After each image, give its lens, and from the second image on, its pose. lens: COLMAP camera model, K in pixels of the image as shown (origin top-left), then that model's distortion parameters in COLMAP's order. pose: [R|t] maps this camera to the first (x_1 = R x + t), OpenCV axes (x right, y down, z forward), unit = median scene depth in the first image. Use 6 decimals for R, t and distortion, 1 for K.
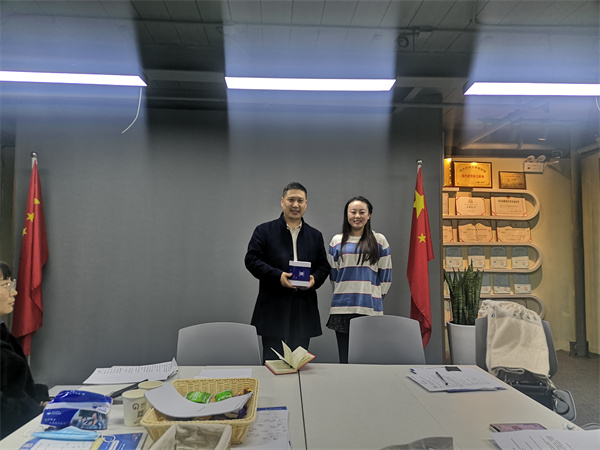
lens RADIAL K [[458.3, 0, 299.0], [0, 458.3, 225.7], [0, 0, 1]] dist [0.051636, -0.020712]
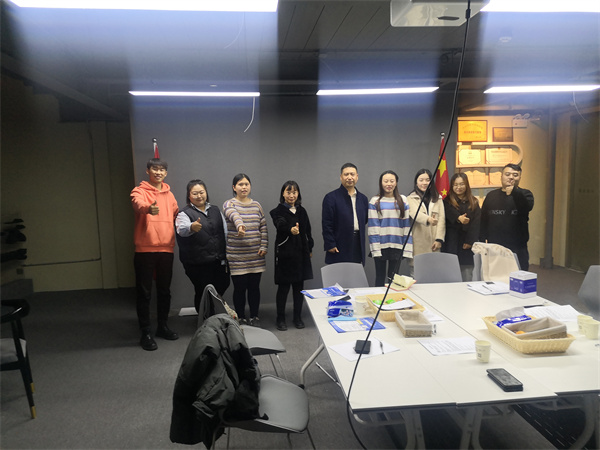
lens RADIAL K [[458.3, 0, 303.1], [0, 458.3, 227.7], [0, 0, 1]] dist [0.051636, -0.020712]
pose [[0.996838, -0.043993, 0.066166, -0.171703], [0.032367, 0.985340, 0.167507, -0.077442], [-0.072565, -0.164835, 0.983648, -0.233147]]
